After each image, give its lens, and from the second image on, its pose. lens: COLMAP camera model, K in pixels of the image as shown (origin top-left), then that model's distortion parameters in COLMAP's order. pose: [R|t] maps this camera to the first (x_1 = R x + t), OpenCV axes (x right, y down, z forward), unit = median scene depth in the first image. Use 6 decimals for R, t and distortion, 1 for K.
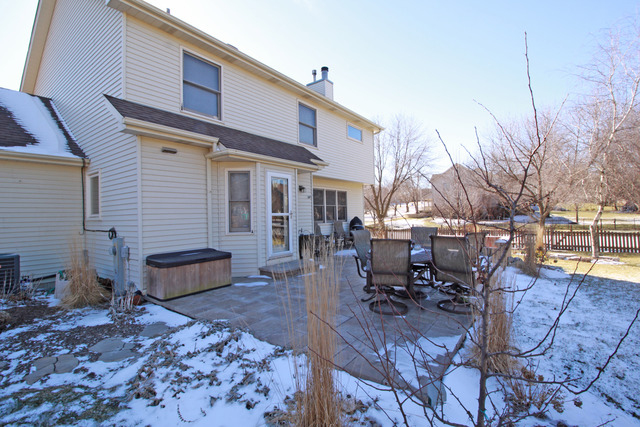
lens RADIAL K [[300.9, 0, 320.0], [0, 300.9, 213.5], [0, 0, 1]] dist [-0.002642, -0.000510]
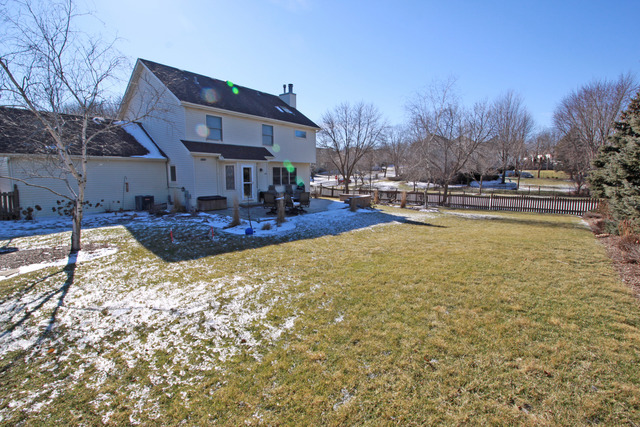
lens RADIAL K [[295.2, 0, 320.0], [0, 295.2, 213.5], [0, 0, 1]] dist [-0.001313, -0.000026]
pose [[0.999188, 0.030705, -0.026073, 0.510866], [-0.026711, 0.989546, 0.141726, -0.104912], [0.030153, -0.140914, 0.989563, -1.338985]]
